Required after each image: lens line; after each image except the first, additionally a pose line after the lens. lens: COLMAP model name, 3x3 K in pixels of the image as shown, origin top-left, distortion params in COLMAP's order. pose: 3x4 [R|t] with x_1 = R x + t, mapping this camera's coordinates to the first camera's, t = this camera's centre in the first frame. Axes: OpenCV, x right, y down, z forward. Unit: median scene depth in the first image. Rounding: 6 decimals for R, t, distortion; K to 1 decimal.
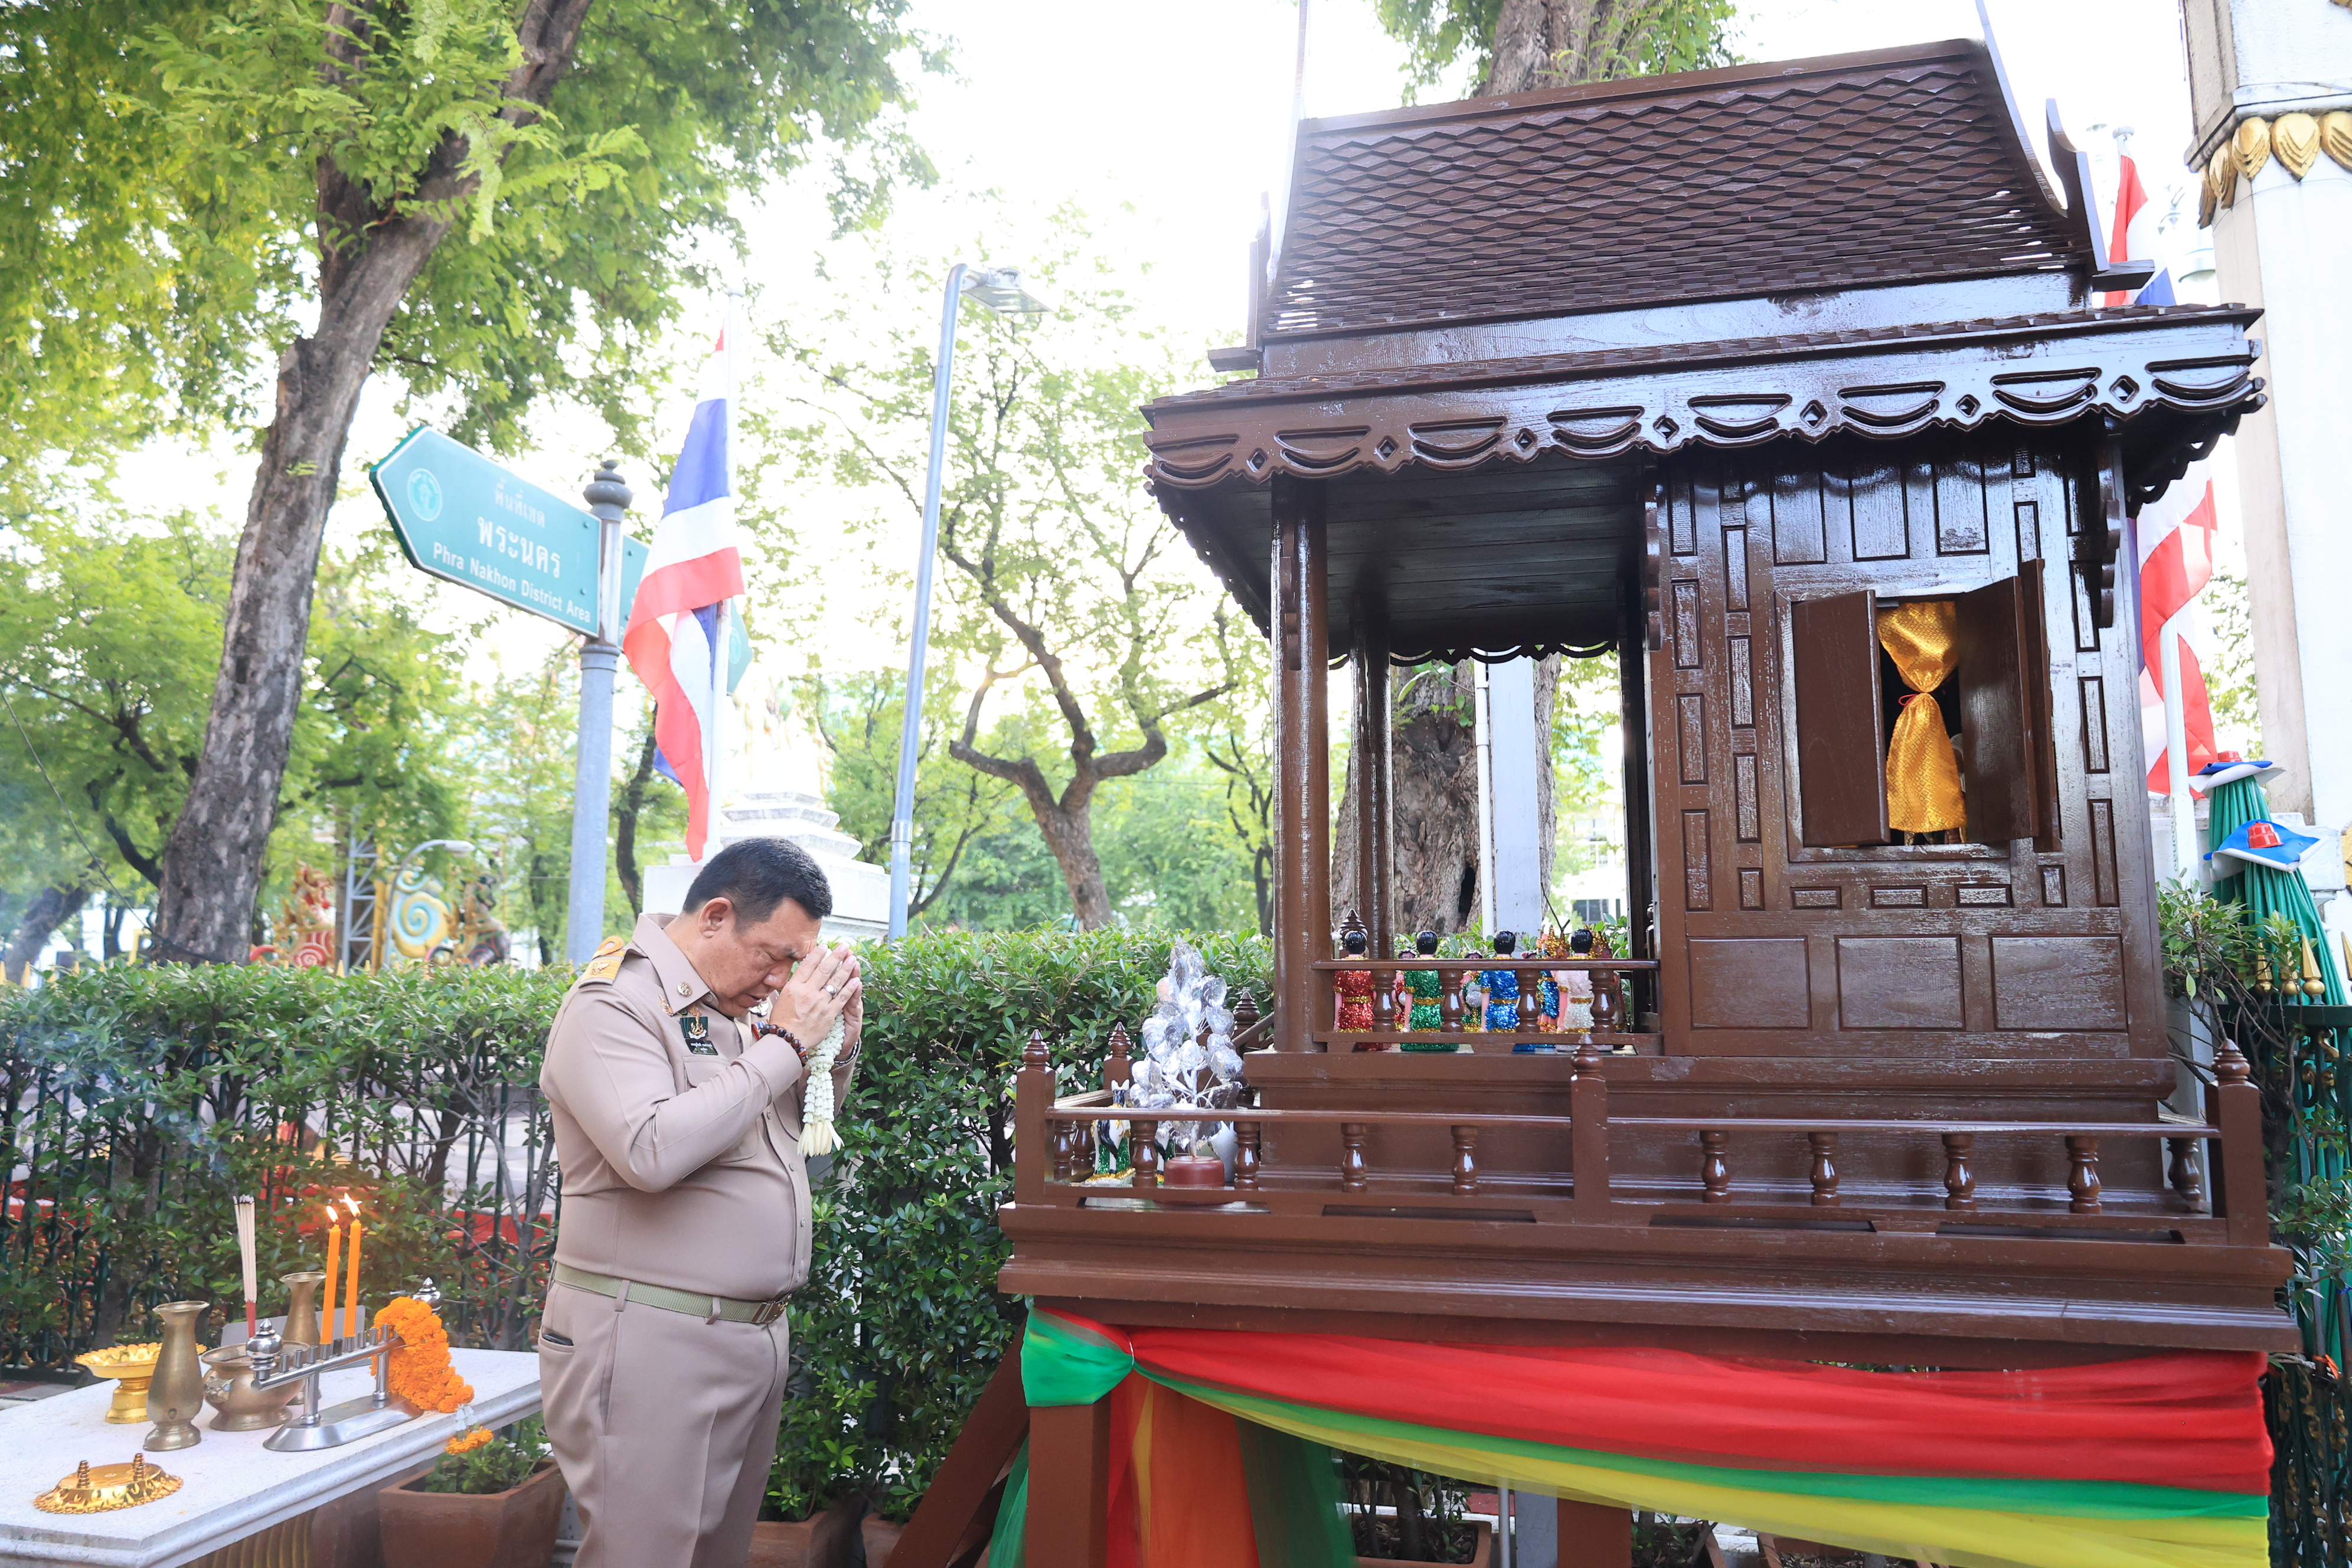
lens RADIAL K [[1587.9, 0, 1162.9], [0, 1587.9, 795.5], [0, 0, 1]] dist [-0.005321, 0.004459]
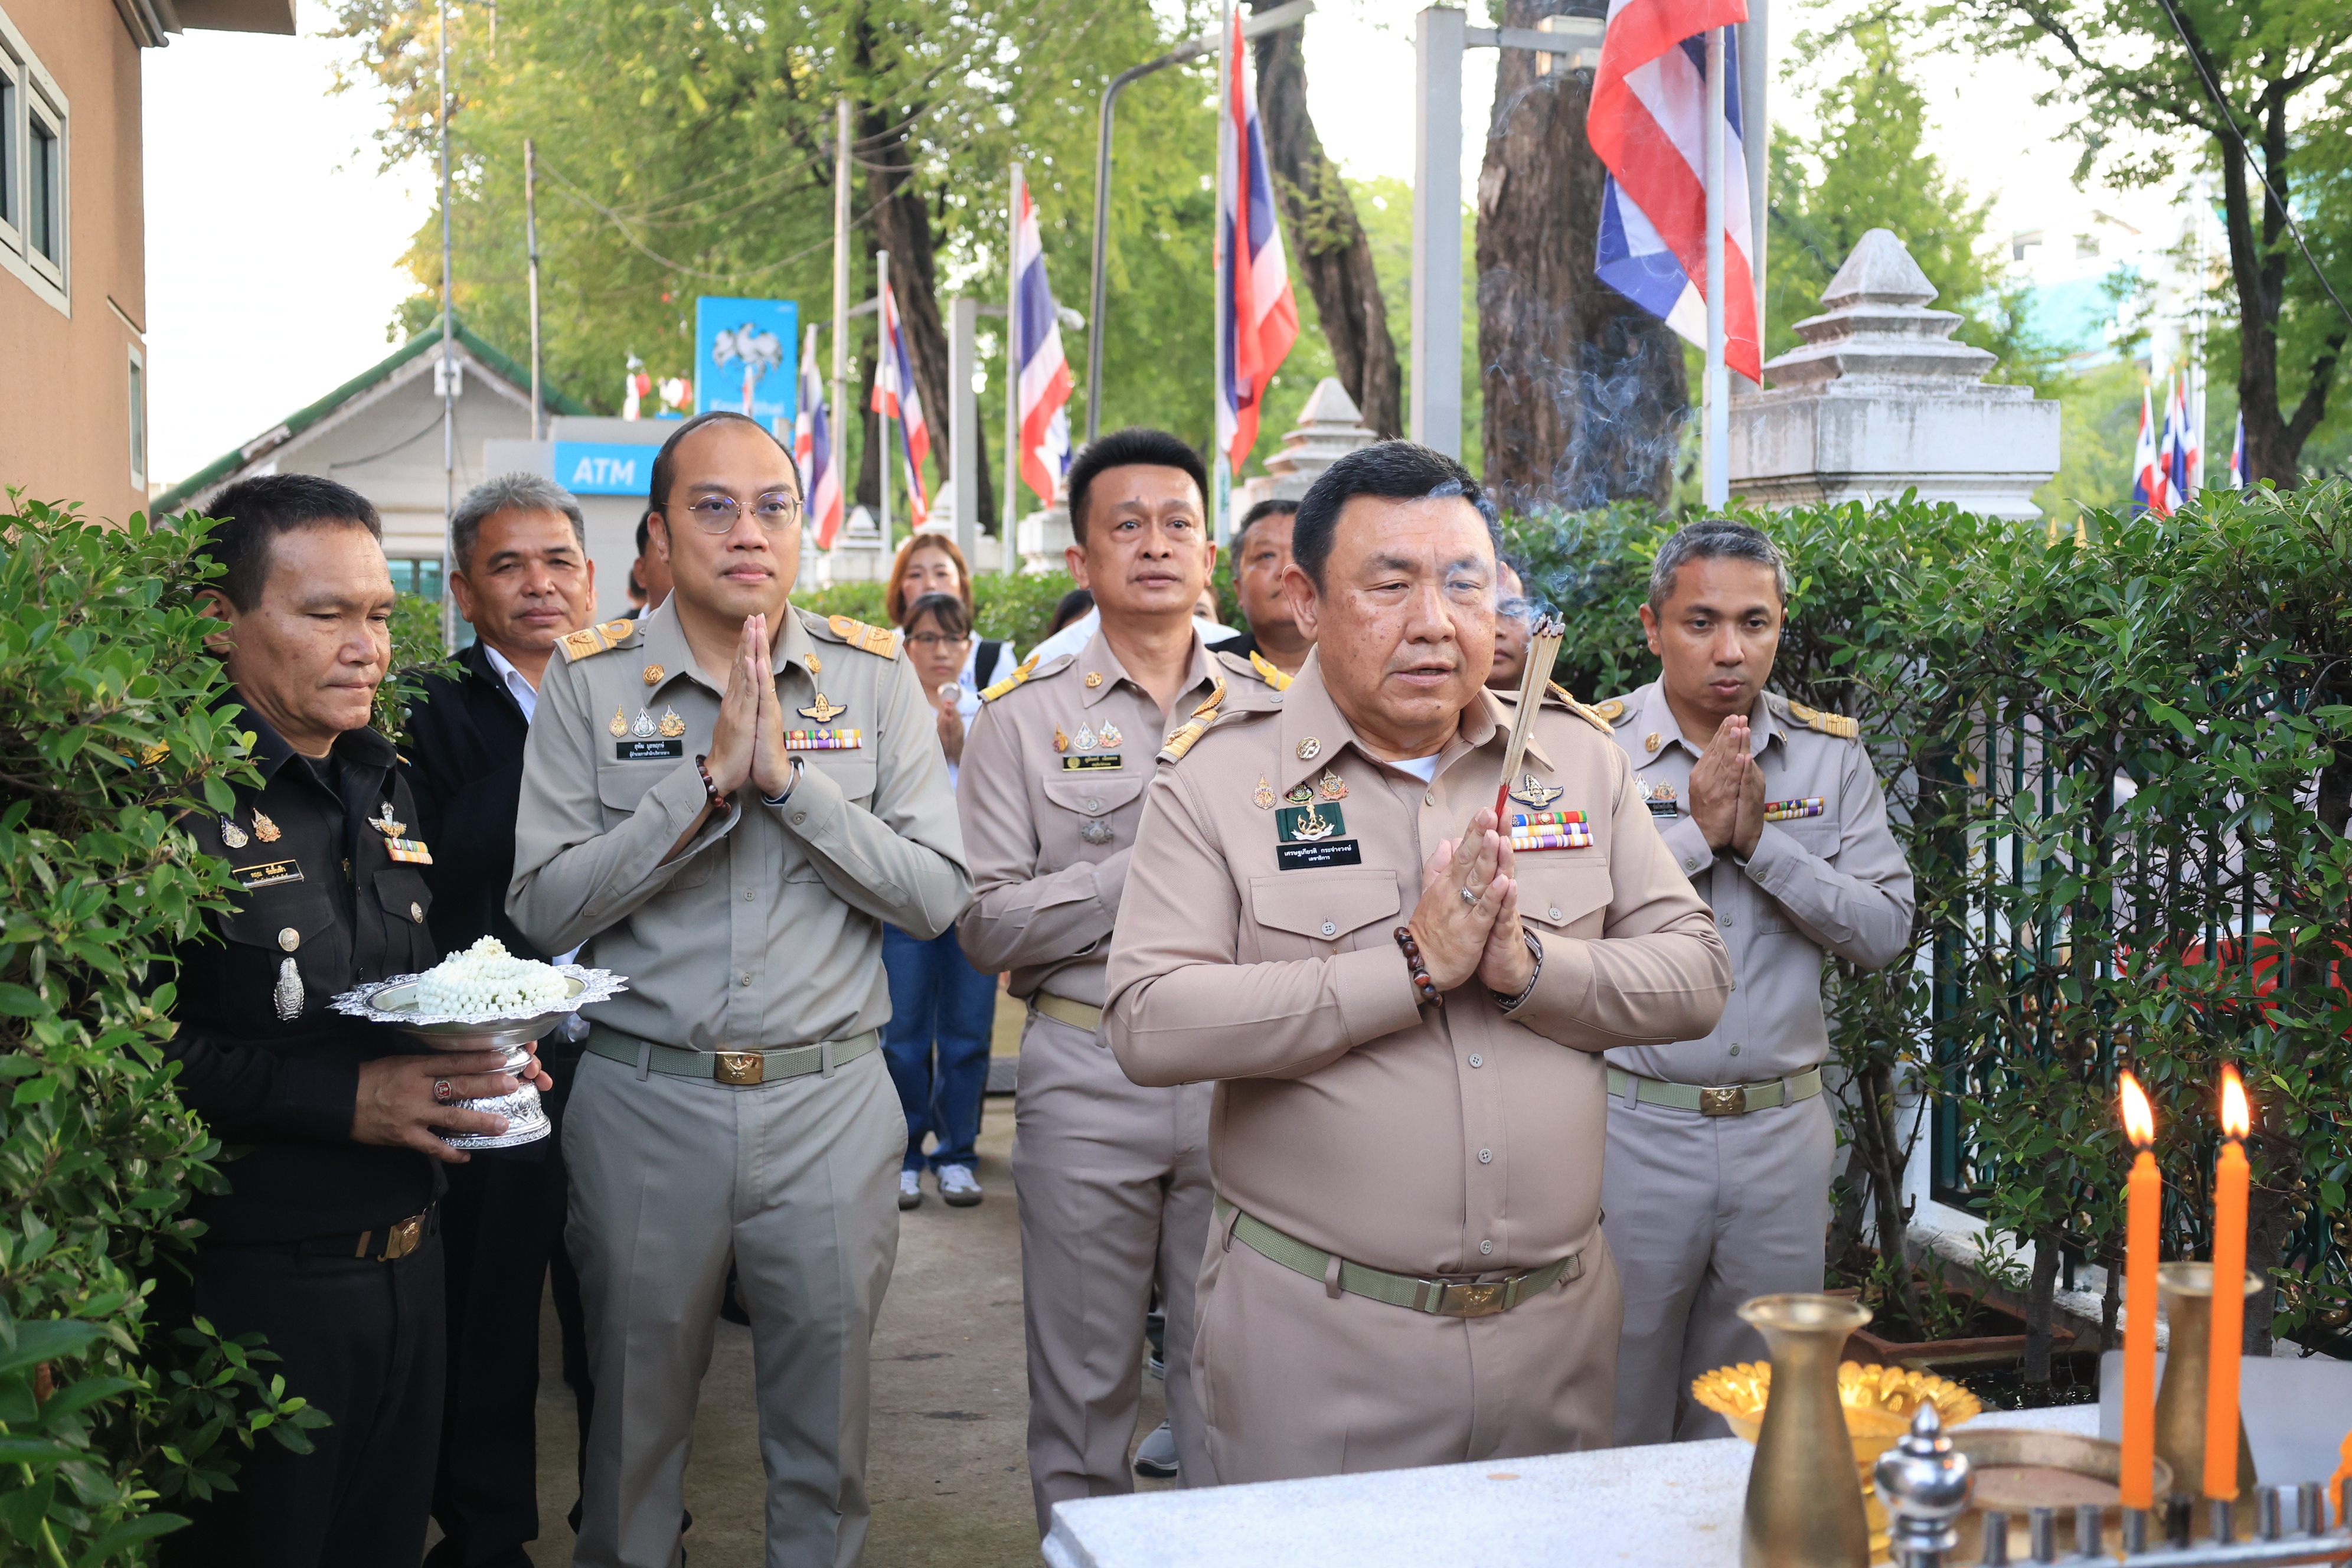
lens RADIAL K [[2885.0, 0, 1178.2], [0, 2885.0, 784.0], [0, 0, 1]] dist [0.012806, -0.003888]
pose [[0.471399, 0.042837, -0.880879, -0.043424], [0.115270, 0.987259, 0.109696, 0.047961], [0.874354, -0.153250, 0.460455, 0.252991]]
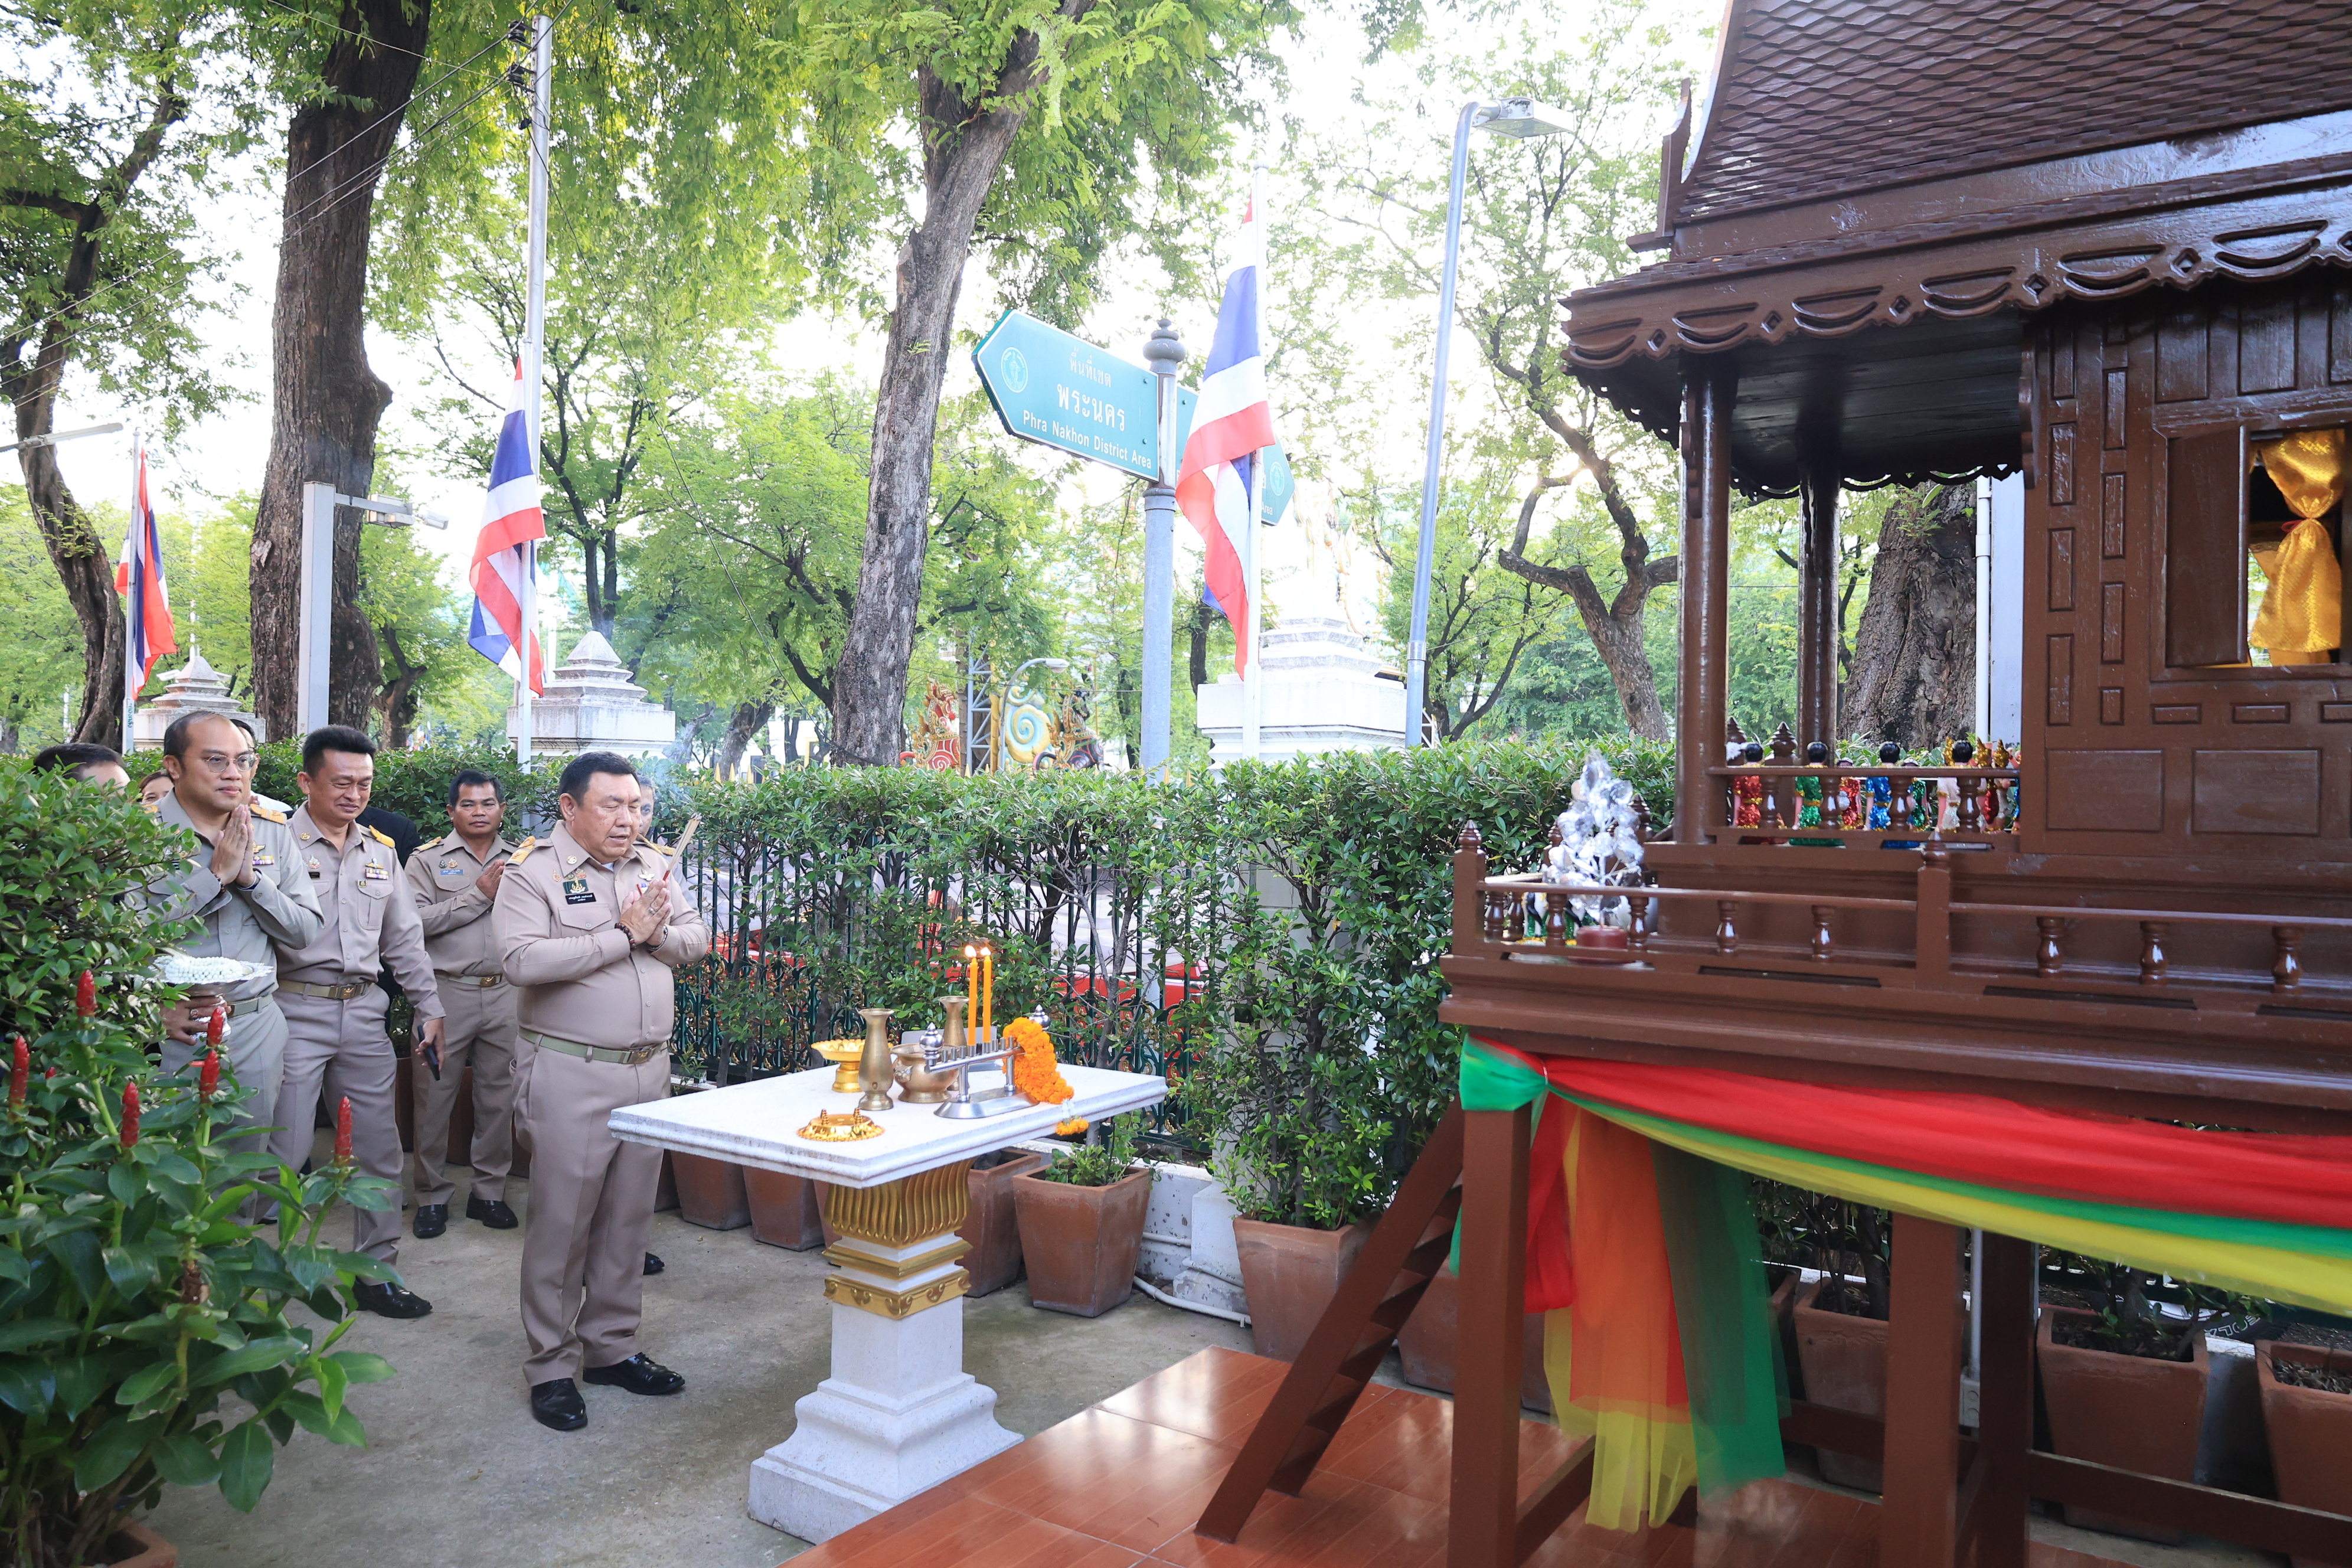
lens RADIAL K [[1587.9, 0, 1162.9], [0, 1587.9, 795.5], [0, 0, 1]] dist [-0.005321, 0.004459]
pose [[0.938595, 0.012994, -0.344775, 0.039451], [0.028655, 0.992902, 0.115428, -0.007622], [0.343828, -0.118220, 0.931561, -0.079336]]
